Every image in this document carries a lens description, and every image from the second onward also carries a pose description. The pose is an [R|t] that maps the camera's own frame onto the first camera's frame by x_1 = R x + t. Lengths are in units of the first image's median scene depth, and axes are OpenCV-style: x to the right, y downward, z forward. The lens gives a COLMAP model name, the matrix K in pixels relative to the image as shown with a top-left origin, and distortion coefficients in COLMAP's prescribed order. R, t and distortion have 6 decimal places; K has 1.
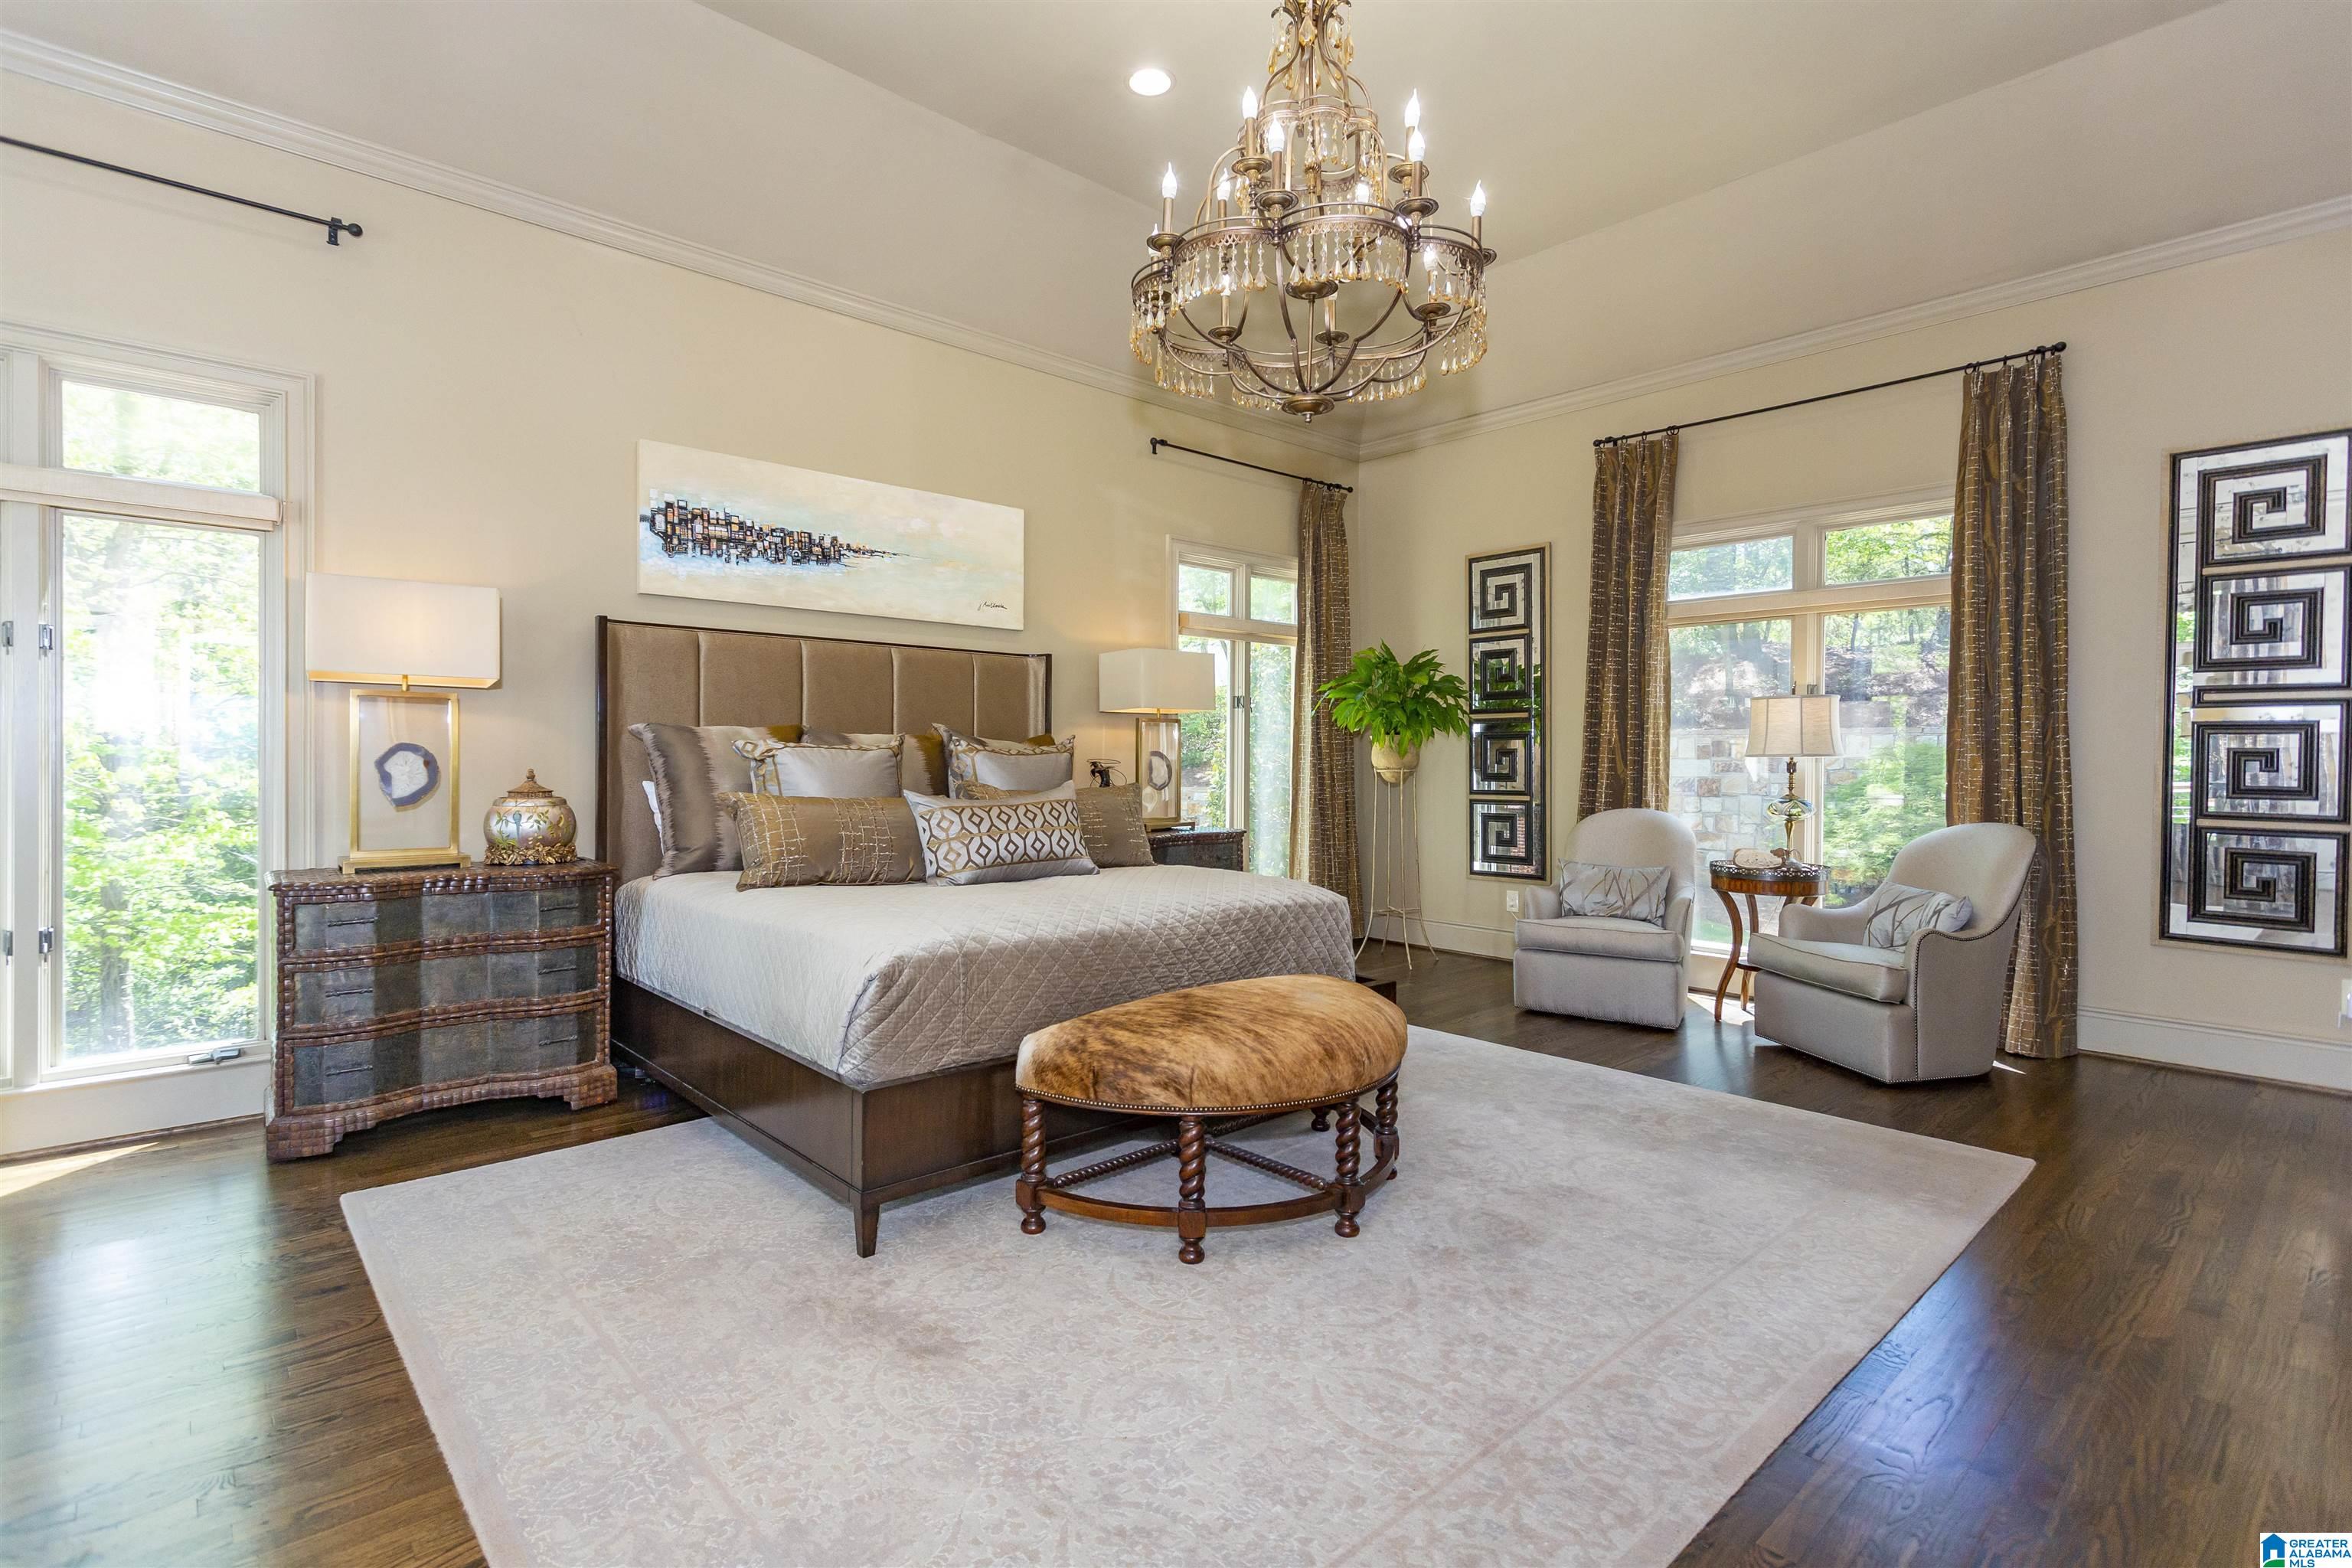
lens RADIAL K [[1127.0, 0, 1175.9], [0, 1127.0, 774.3], [0, 0, 1]] dist [0.010442, -0.000006]
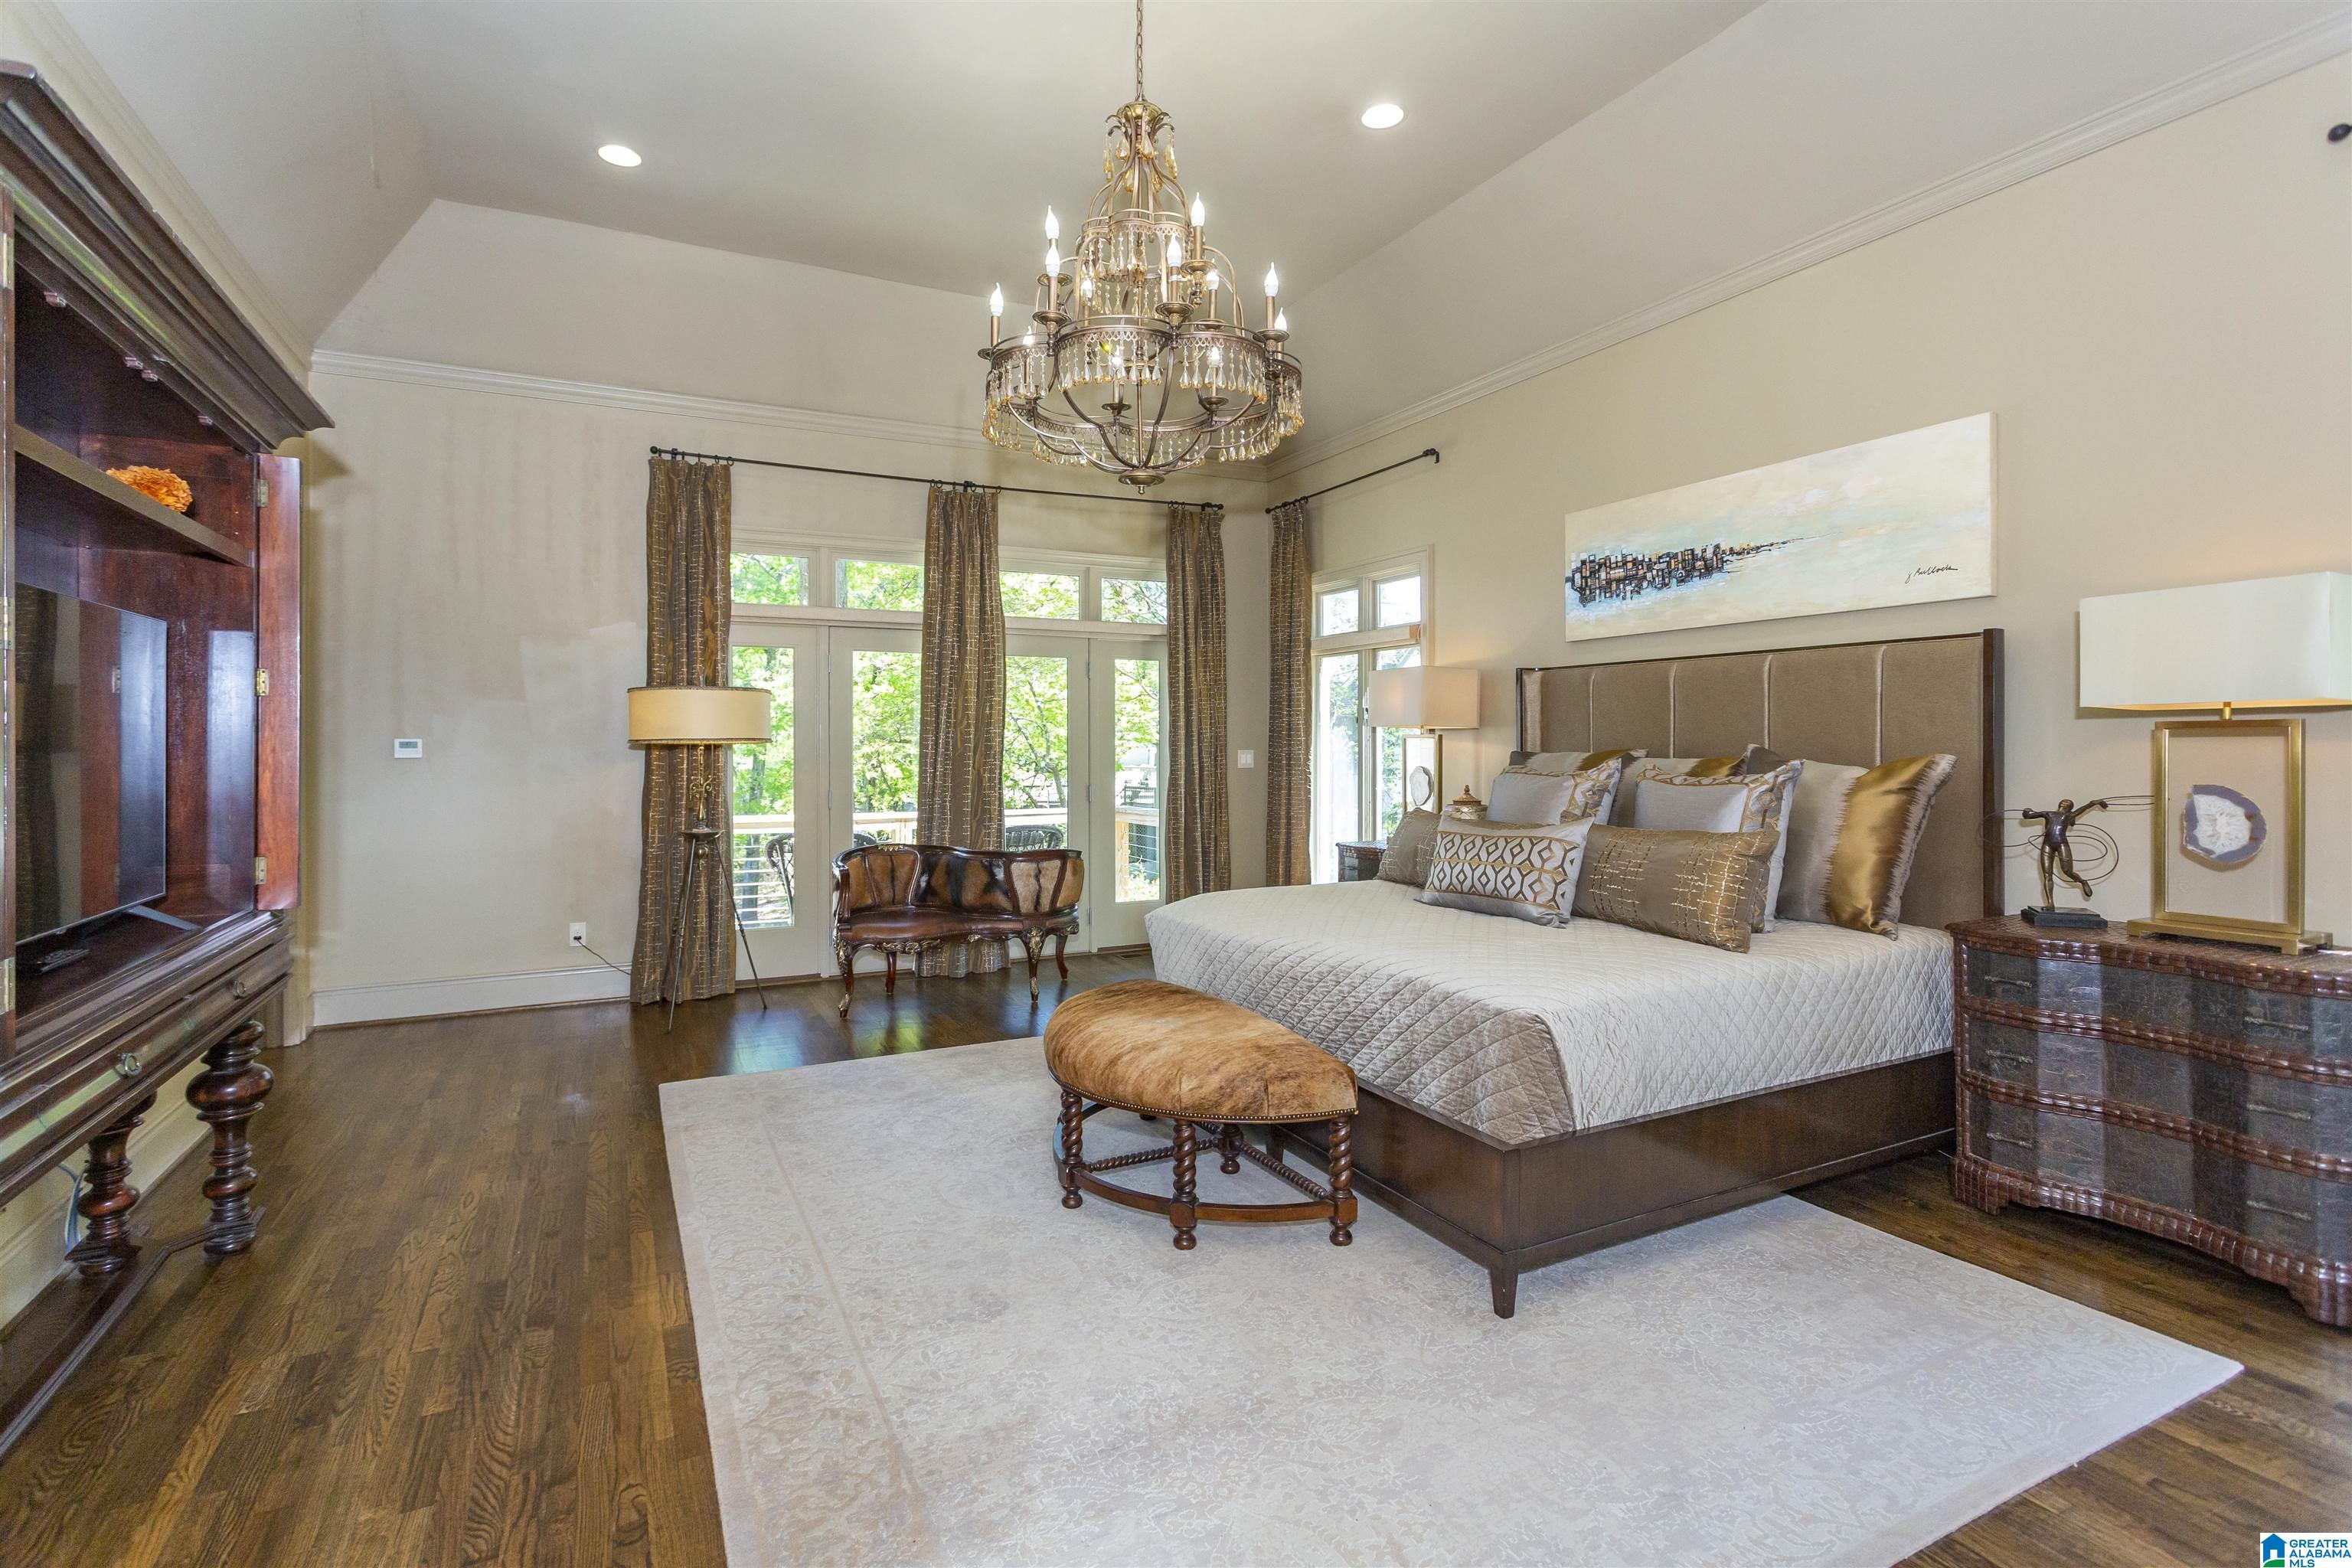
lens RADIAL K [[1127.0, 0, 1161.2], [0, 1127.0, 745.0], [0, 0, 1]] dist [0.010442, -0.000006]
pose [[-0.270599, -0.006908, -0.962667, 0.742402], [-0.013131, 0.999908, -0.003484, -0.038072], [0.962603, 0.011698, -0.270664, 0.846803]]
